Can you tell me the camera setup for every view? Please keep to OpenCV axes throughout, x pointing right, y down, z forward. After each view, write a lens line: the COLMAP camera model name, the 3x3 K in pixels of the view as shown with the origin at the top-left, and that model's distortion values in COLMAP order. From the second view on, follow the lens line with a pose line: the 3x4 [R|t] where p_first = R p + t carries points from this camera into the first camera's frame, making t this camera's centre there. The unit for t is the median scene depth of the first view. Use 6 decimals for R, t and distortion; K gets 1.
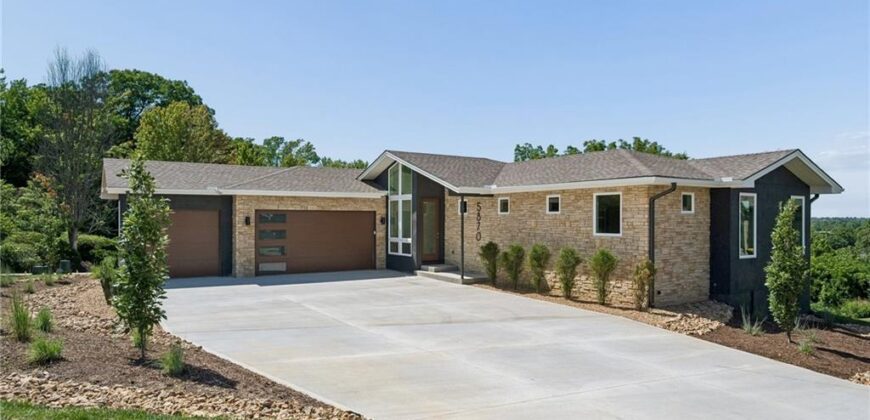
lens RADIAL K [[486.6, 0, 435.5], [0, 486.6, 210.3], [0, 0, 1]] dist [-0.002975, -0.000113]
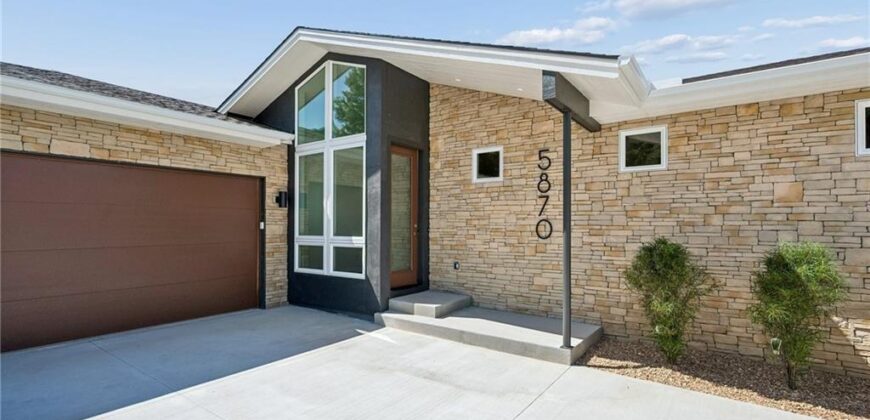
lens RADIAL K [[395.3, 0, 434.5], [0, 395.3, 214.2], [0, 0, 1]] dist [-0.001628, 0.000288]
pose [[0.932102, 0.007683, 0.362113, -0.114986], [-0.004457, 0.999943, -0.009743, 0.040554], [-0.362167, 0.007468, 0.932083, 0.642170]]
